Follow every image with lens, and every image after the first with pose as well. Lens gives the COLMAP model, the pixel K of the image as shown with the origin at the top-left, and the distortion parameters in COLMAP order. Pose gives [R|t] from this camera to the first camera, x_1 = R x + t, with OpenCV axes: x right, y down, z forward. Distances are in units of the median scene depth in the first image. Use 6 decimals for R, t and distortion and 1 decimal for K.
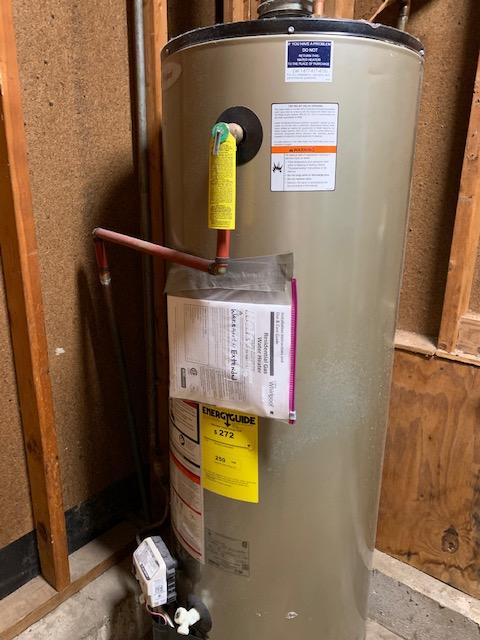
lens RADIAL K [[488.5, 0, 240.0], [0, 488.5, 317.2], [0, 0, 1]] dist [0.036454, -0.041942]
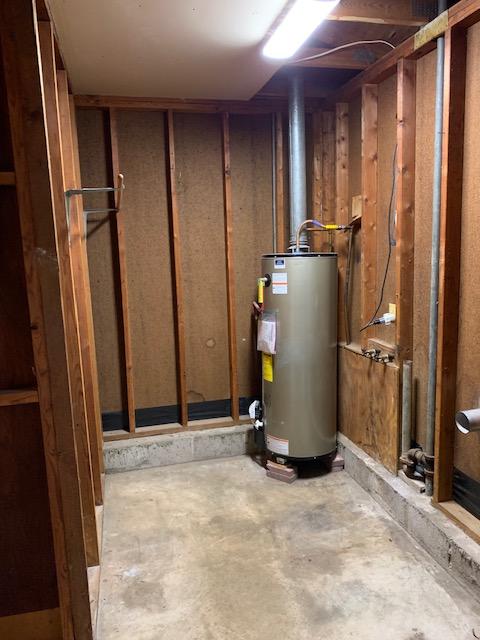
lens RADIAL K [[488.5, 0, 239.9], [0, 488.5, 321.5], [0, 0, 1]] dist [0.036454, -0.041942]
pose [[0.792338, 0.054372, -0.607655, 2.158335], [-0.137485, 0.986313, -0.091017, 0.346179], [0.594390, 0.155660, 0.788968, -2.139708]]
